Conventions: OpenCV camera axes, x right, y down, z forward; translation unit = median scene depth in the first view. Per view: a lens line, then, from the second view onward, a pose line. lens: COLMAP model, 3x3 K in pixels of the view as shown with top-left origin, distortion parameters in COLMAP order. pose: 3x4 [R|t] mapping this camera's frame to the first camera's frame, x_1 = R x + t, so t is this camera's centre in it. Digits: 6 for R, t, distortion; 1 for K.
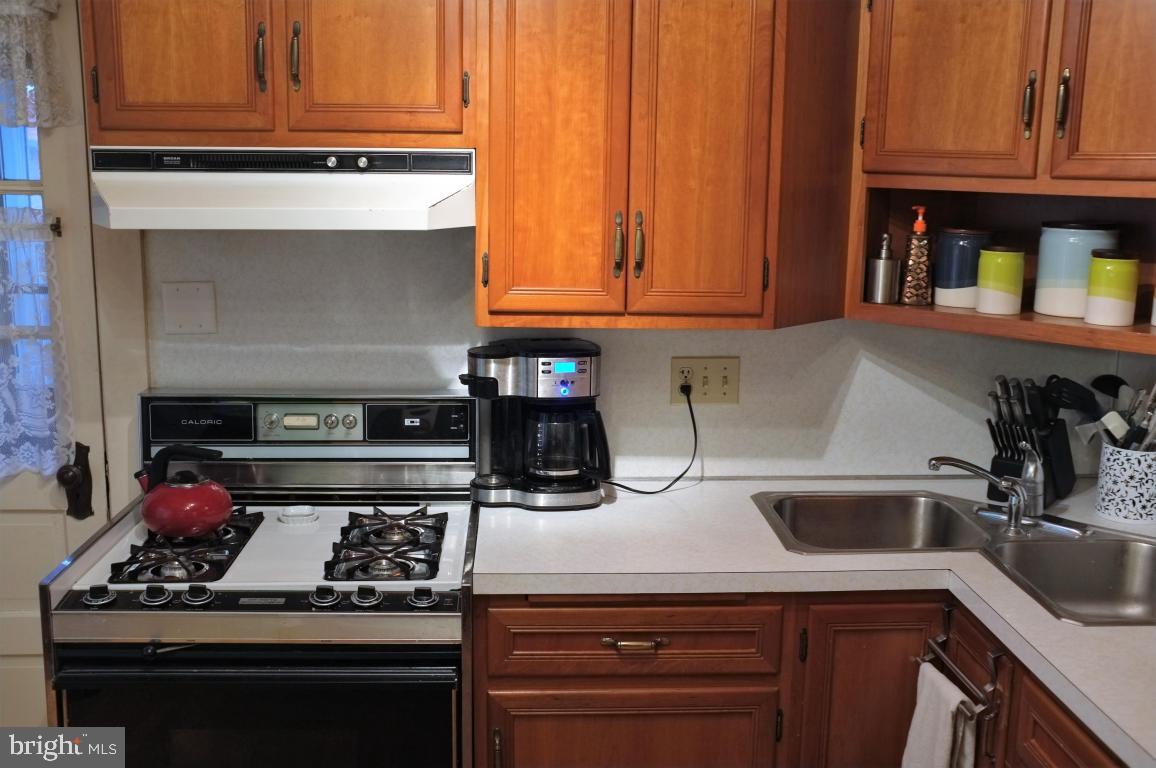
lens RADIAL K [[1173.0, 0, 578.0], [0, 1173.0, 384.0], [0, 0, 1]] dist [-0.146858, 0.288218]
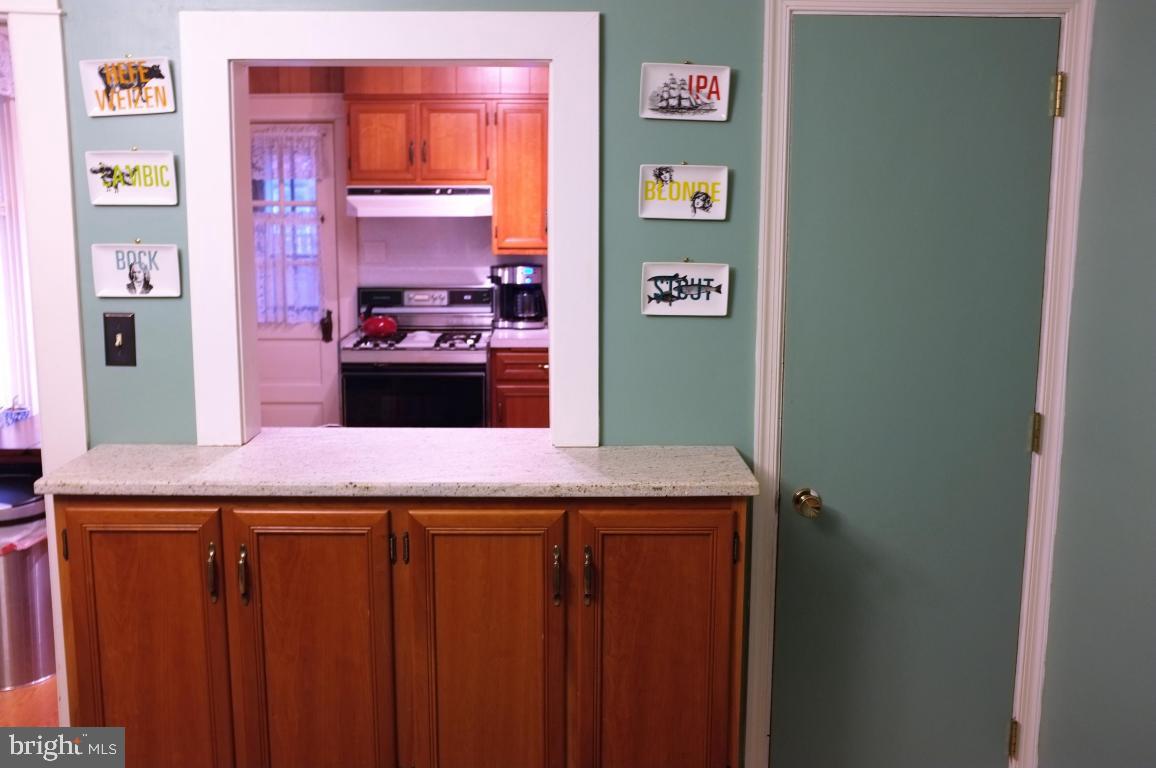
lens RADIAL K [[1173.0, 0, 578.0], [0, 1173.0, 384.0], [0, 0, 1]] dist [-0.146858, 0.288218]
pose [[0.999371, -0.005838, -0.034976, 0.185609], [0.004901, 0.999629, -0.026800, 0.300684], [0.035120, 0.026612, 0.999029, -1.531855]]
